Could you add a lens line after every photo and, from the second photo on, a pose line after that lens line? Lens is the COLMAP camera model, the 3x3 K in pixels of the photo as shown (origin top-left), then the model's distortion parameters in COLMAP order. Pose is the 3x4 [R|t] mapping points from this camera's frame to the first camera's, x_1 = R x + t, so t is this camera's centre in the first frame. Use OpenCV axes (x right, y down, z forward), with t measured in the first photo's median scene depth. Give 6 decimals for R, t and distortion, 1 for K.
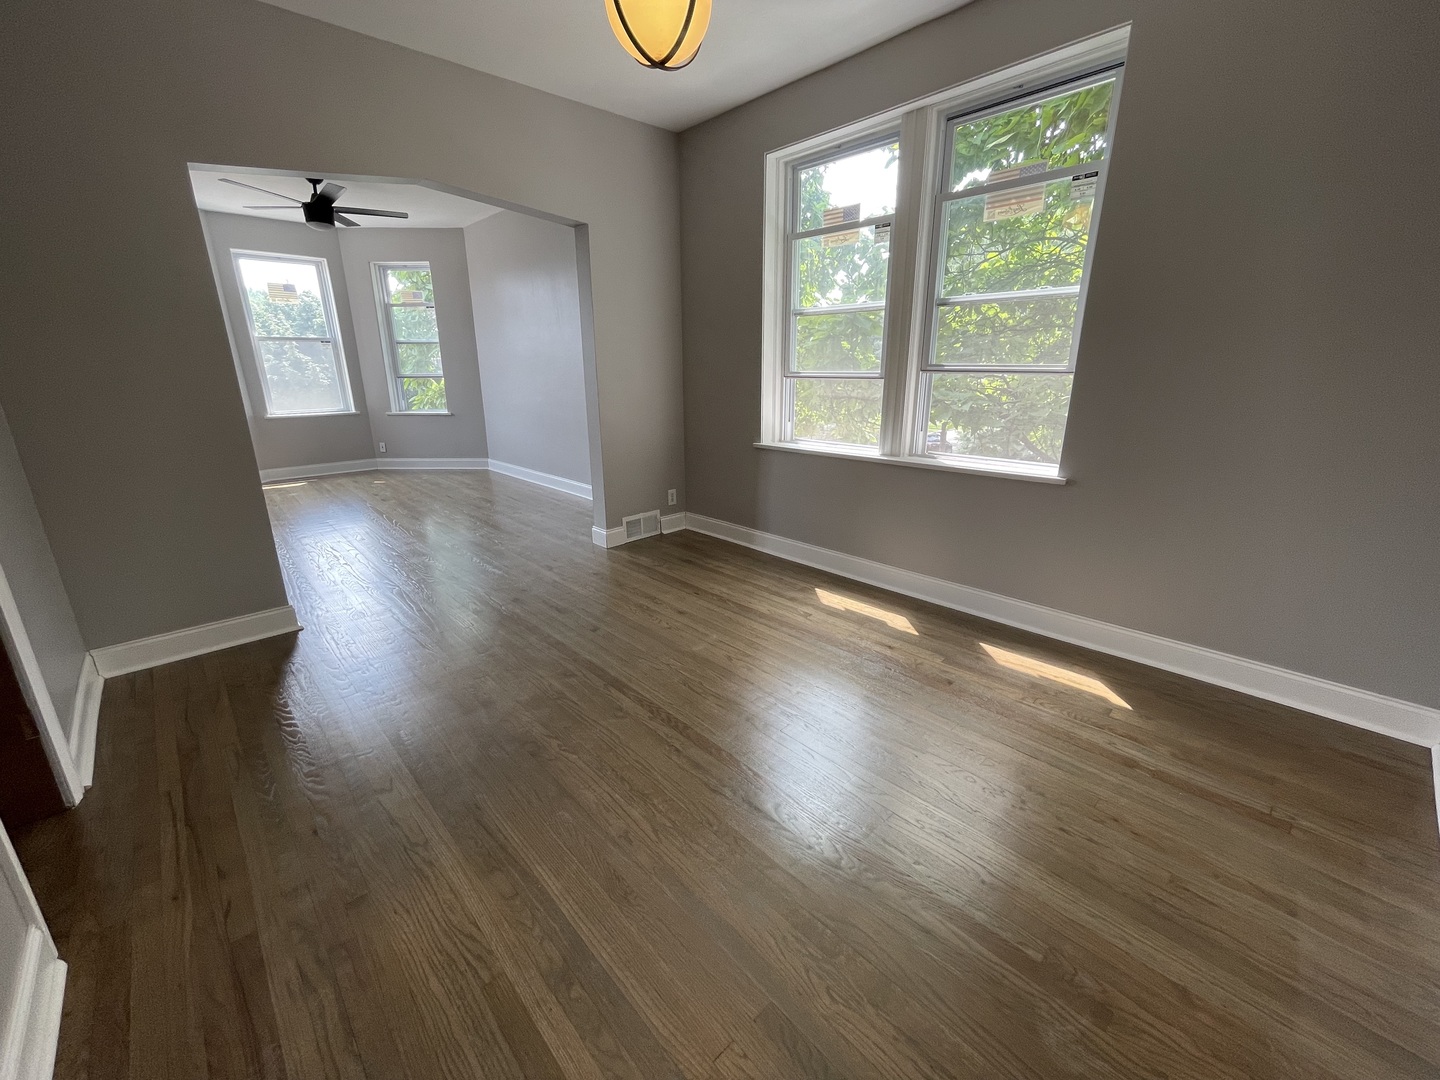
lens RADIAL K [[589.5, 0, 714.9], [0, 589.5, 542.8], [0, 0, 1]] dist [-0.004301, 0.000008]
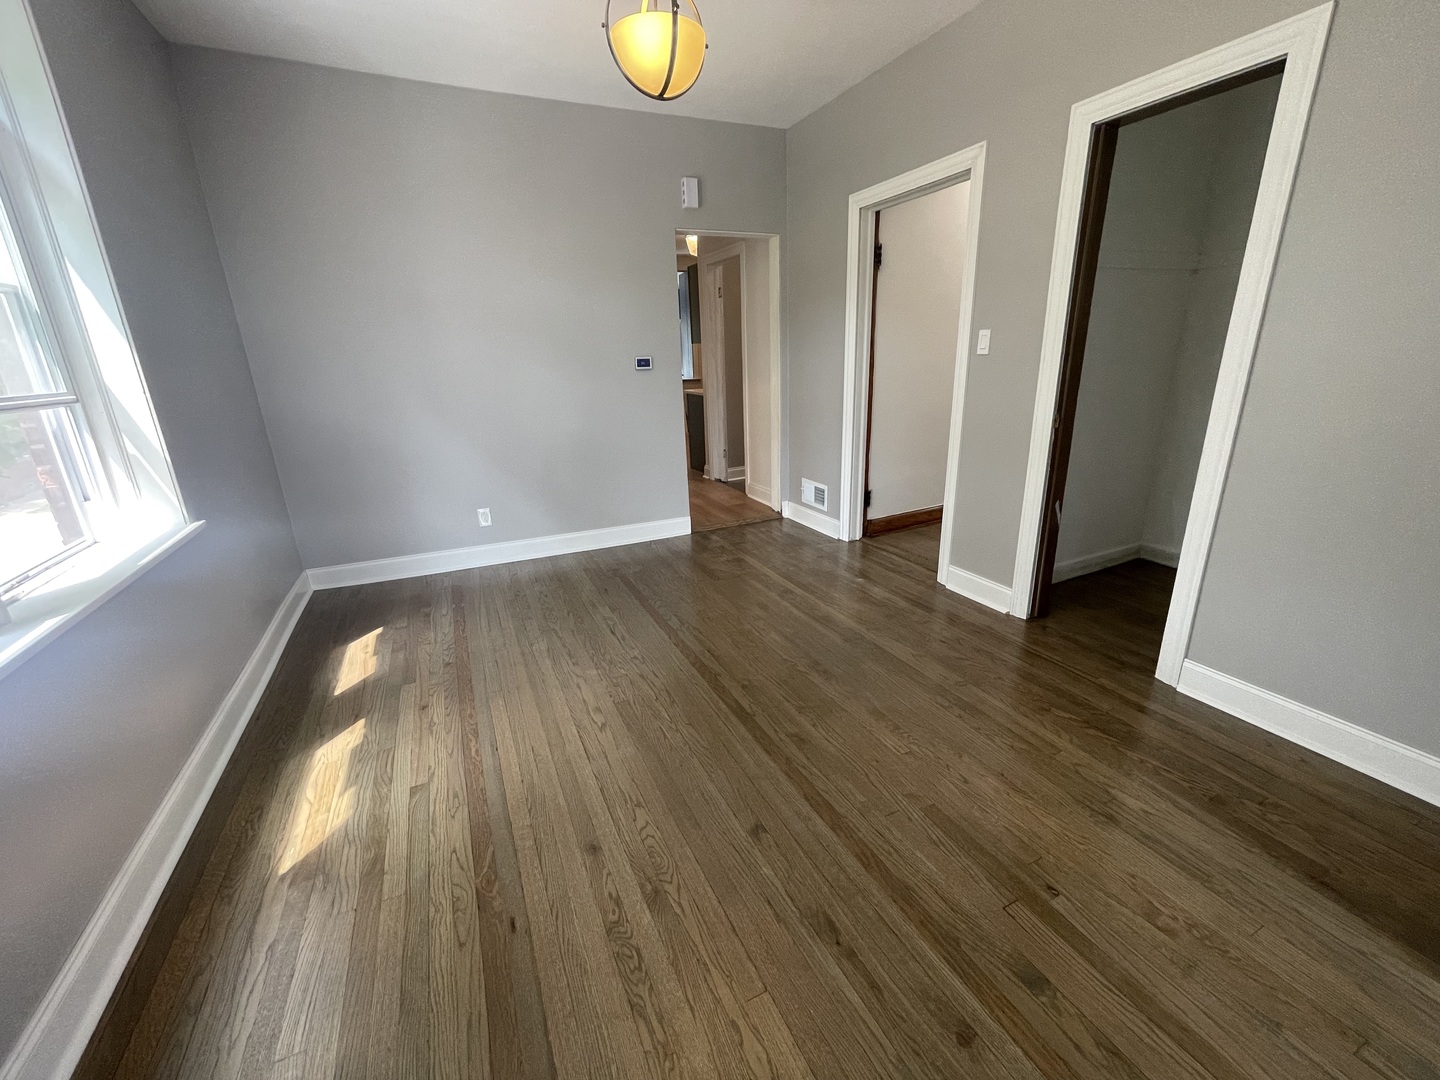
lens RADIAL K [[589.5, 0, 718.6], [0, 589.5, 537.2], [0, 0, 1]] dist [-0.004301, 0.000008]
pose [[-0.953597, -0.053287, 0.296334, -0.304787], [0.123937, 0.827493, 0.547627, -0.384723], [-0.274395, 0.558942, -0.782490, 1.234950]]
